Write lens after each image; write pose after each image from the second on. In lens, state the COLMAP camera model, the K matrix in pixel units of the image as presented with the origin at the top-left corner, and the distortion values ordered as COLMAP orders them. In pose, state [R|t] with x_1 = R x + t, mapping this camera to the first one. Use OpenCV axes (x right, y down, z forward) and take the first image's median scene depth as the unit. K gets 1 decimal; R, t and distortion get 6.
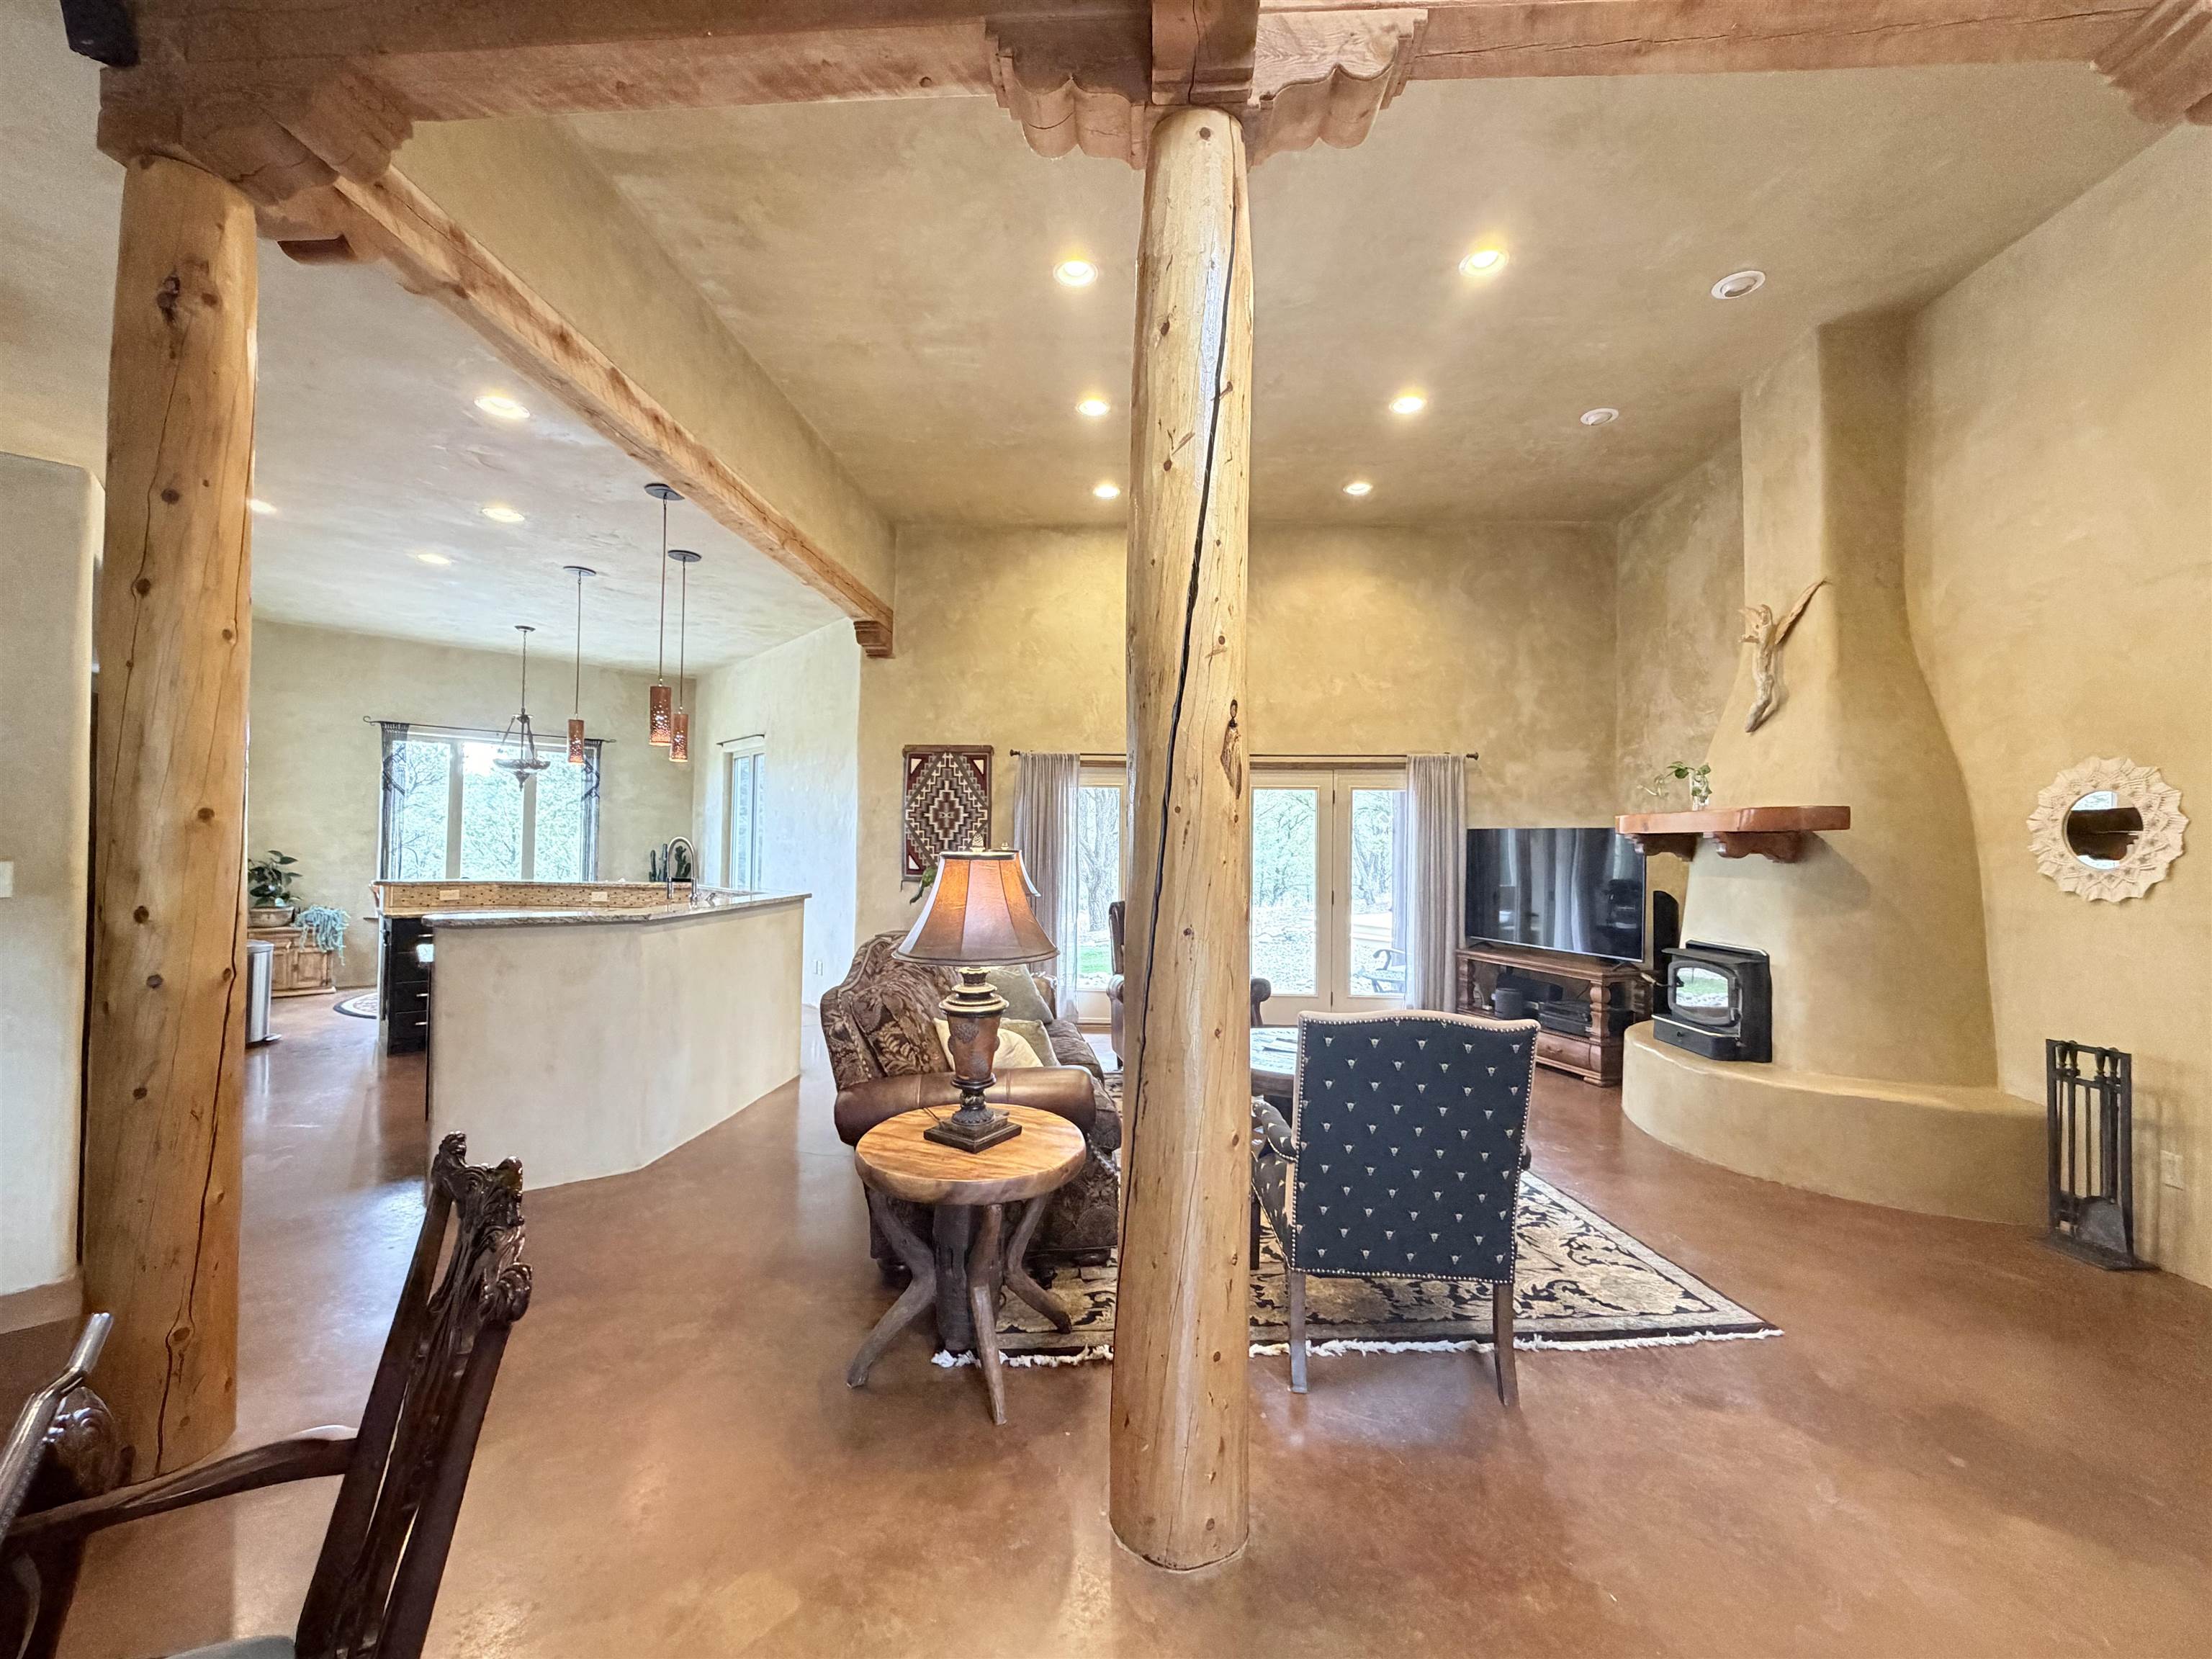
lens RADIAL K [[882.6, 0, 1102.9], [0, 882.6, 831.2], [0, 0, 1]] dist [0.000038, 0.000206]
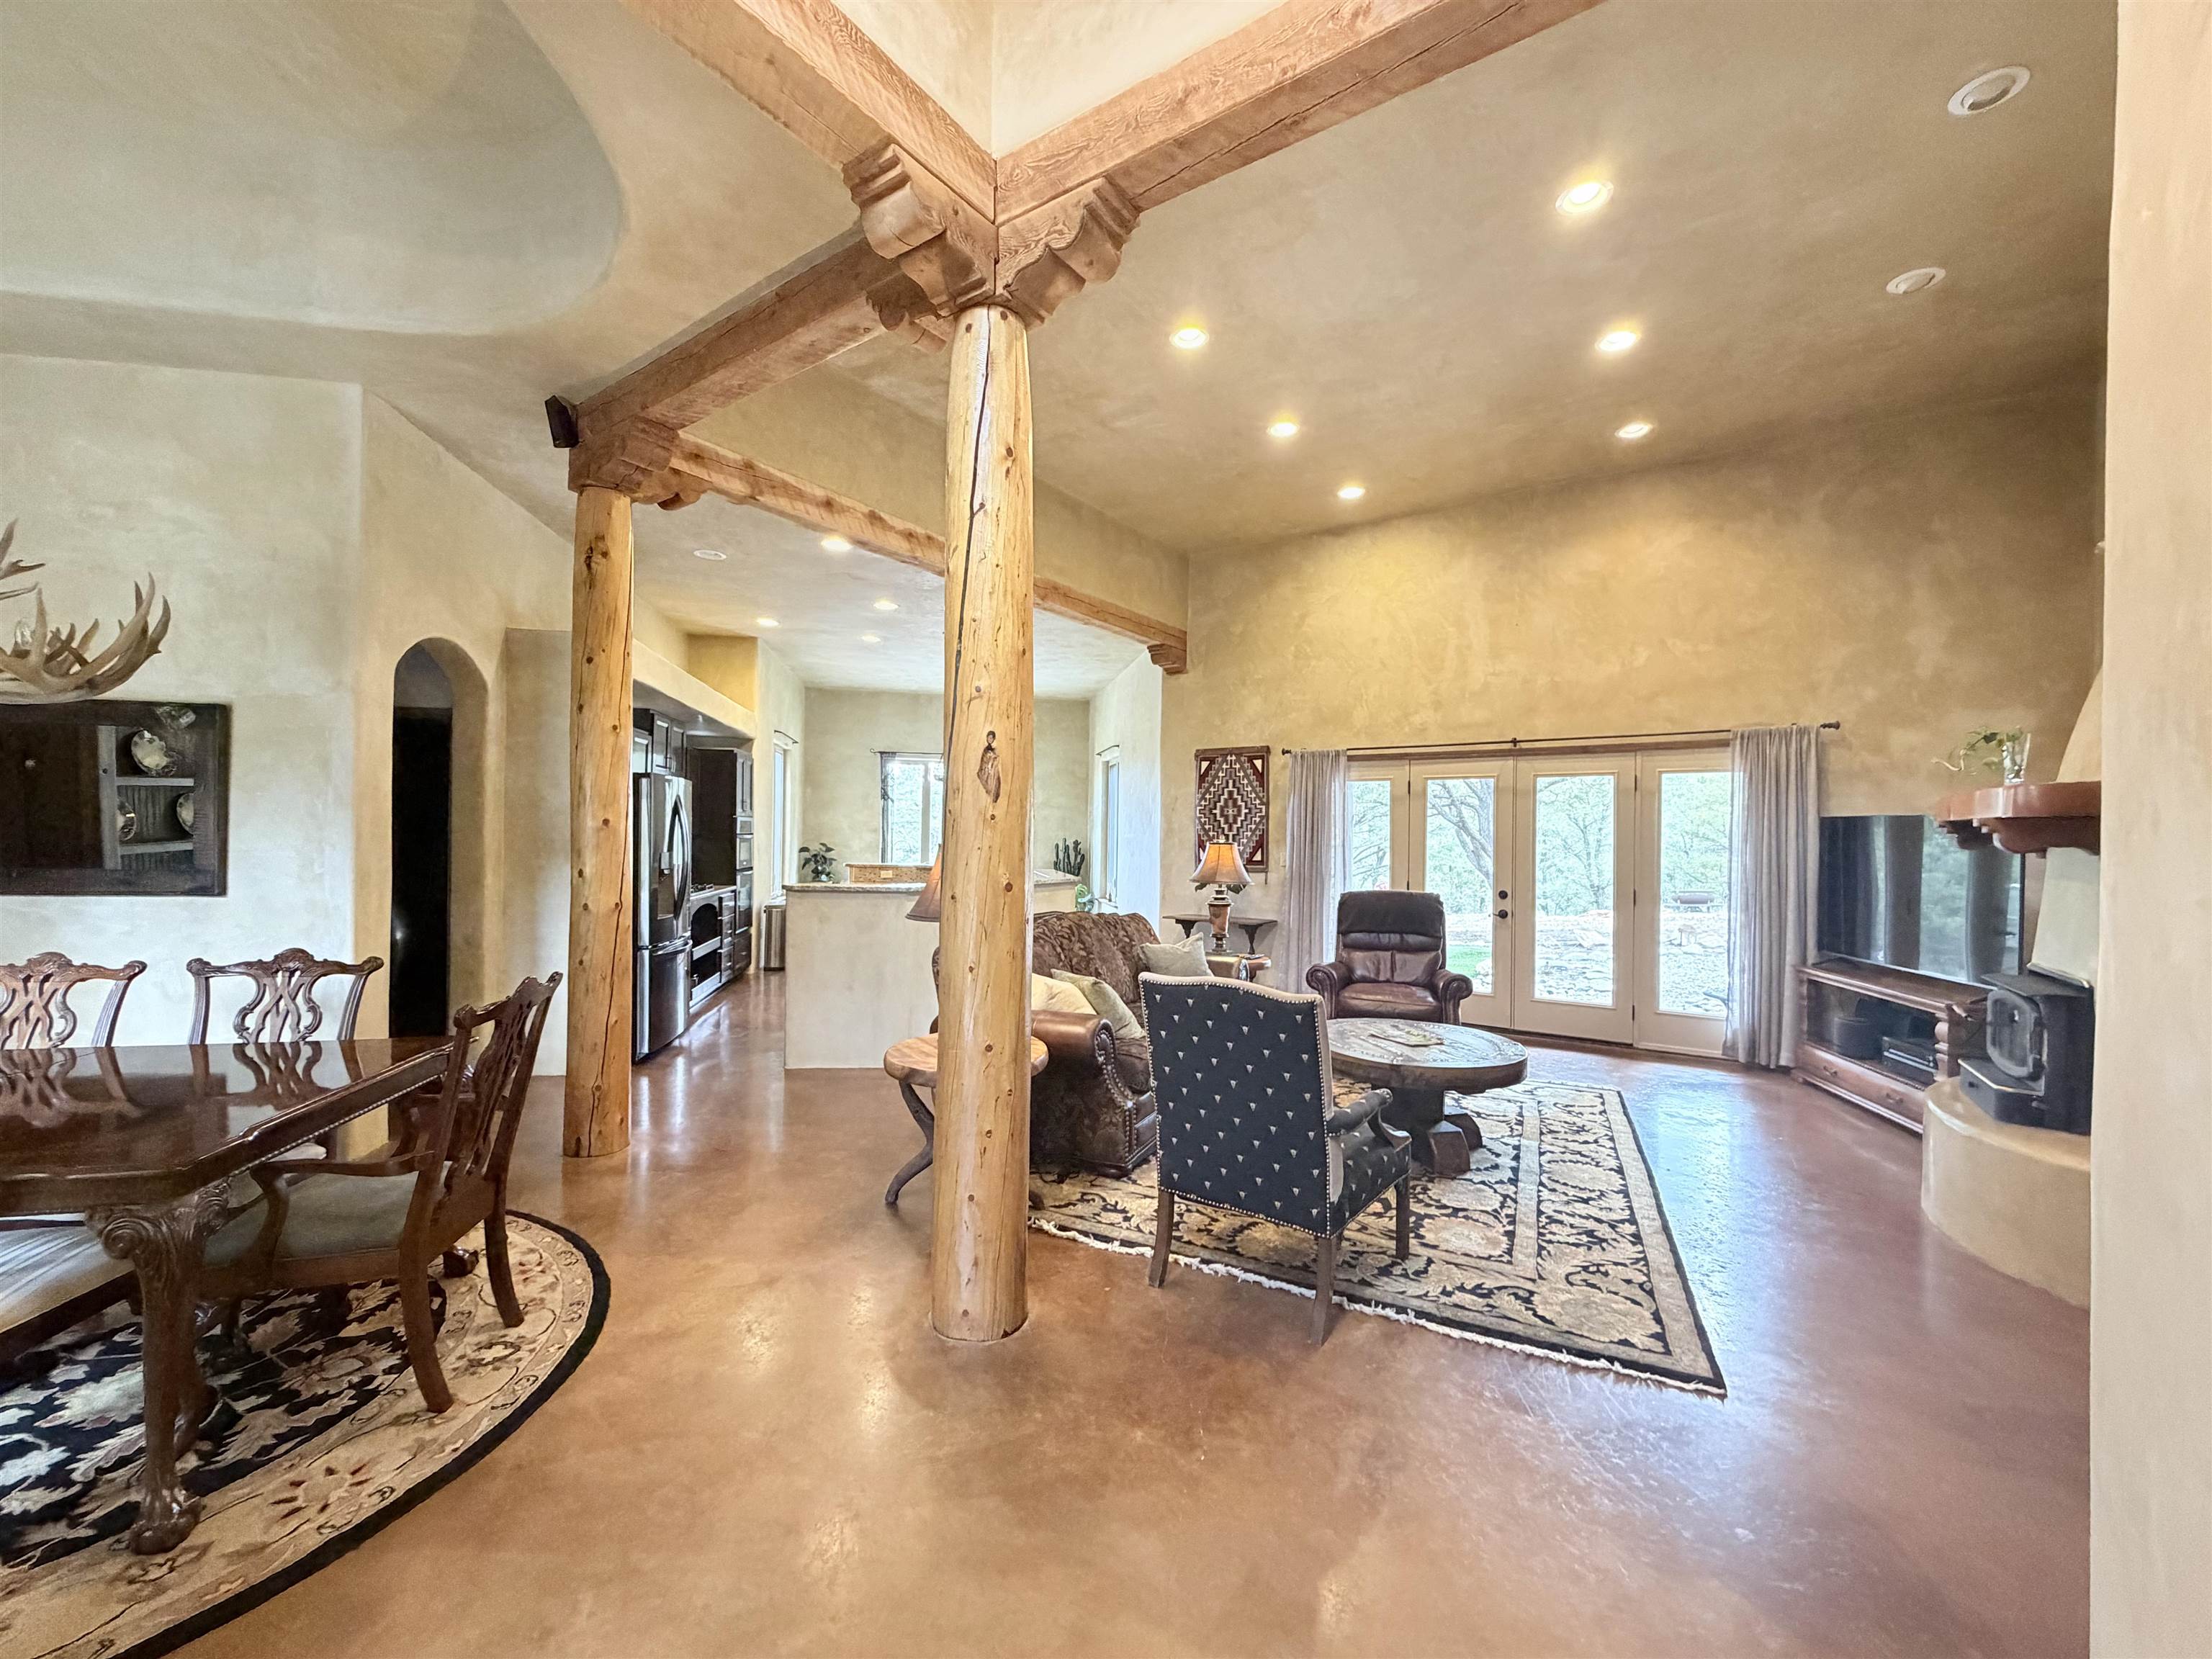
lens RADIAL K [[882.6, 0, 1102.9], [0, 882.6, 831.2], [0, 0, 1]] dist [0.000038, 0.000206]
pose [[0.853571, -0.006150, -0.520940, 0.267208], [0.009488, 0.999948, 0.003741, 0.001108], [0.520890, -0.008136, 0.853585, -0.023710]]
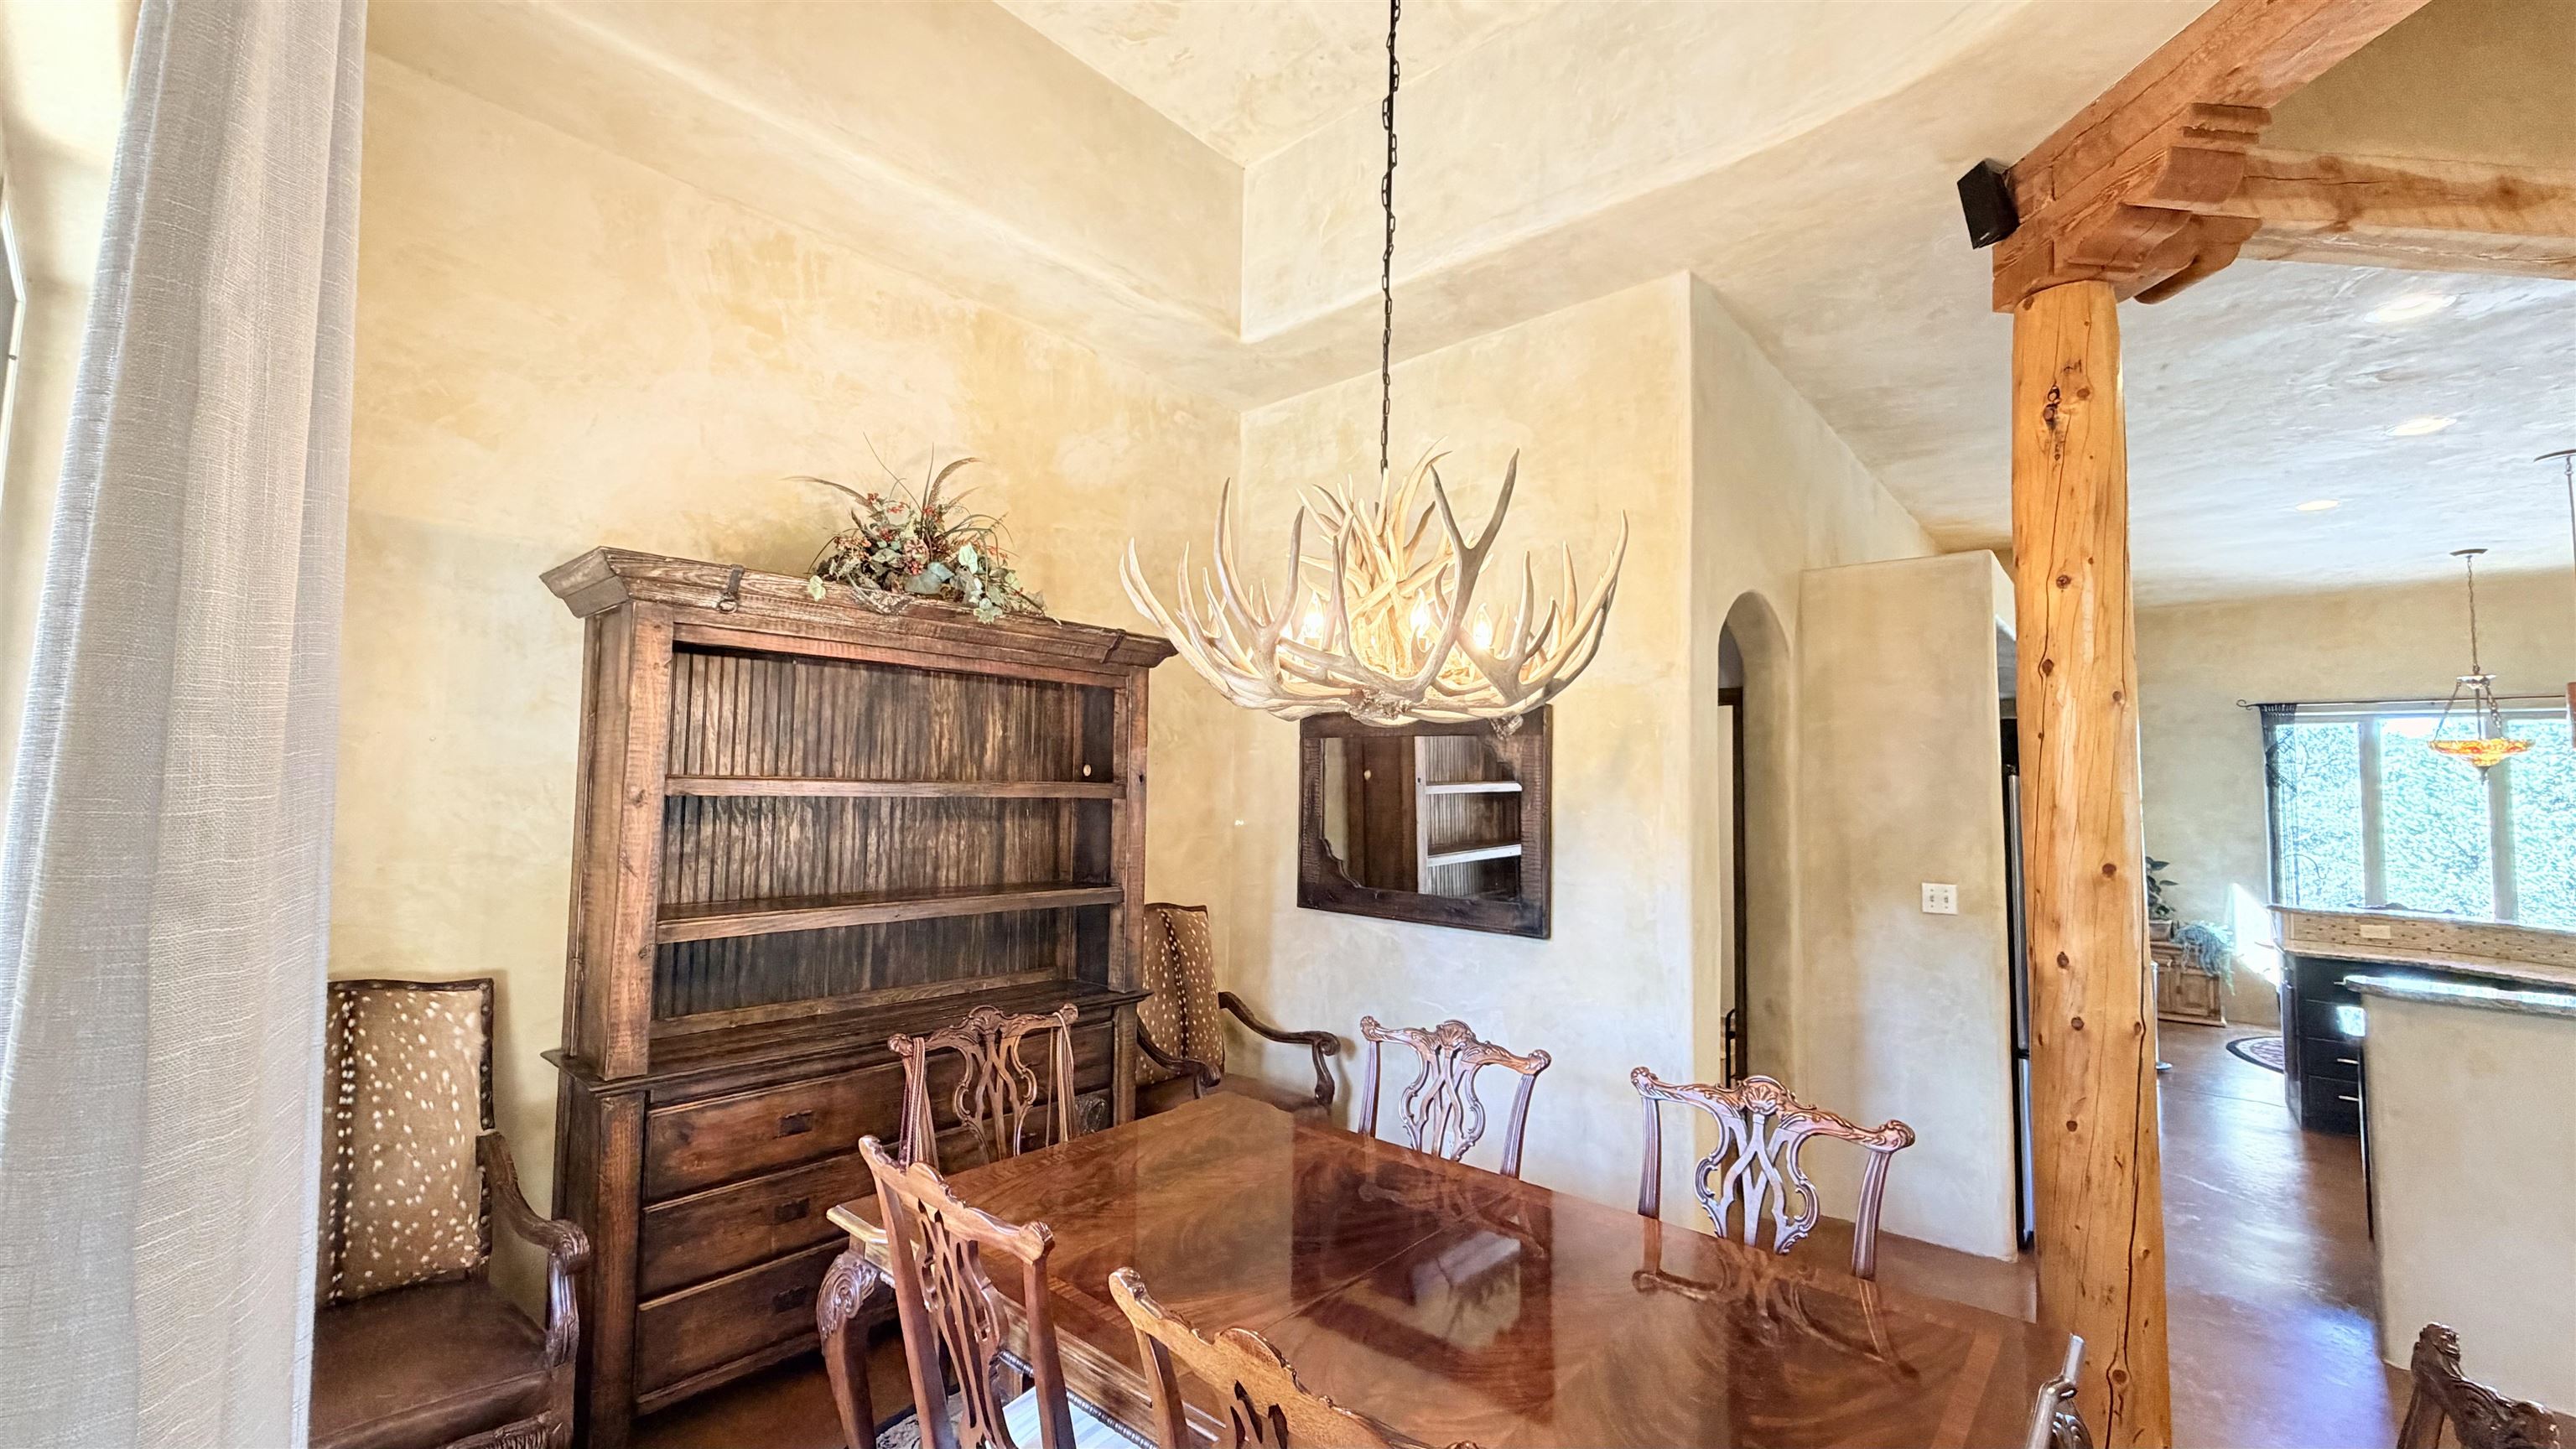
lens RADIAL K [[1024.3, 0, 1282.7], [0, 1024.3, 724.7], [0, 0, 1]] dist [-0.000263, 0.000100]
pose [[0.124845, -0.082195, -0.988766, 0.024115], [-0.004441, 0.996506, -0.083399, -0.024906], [0.992166, 0.014803, 0.124044, -0.038610]]
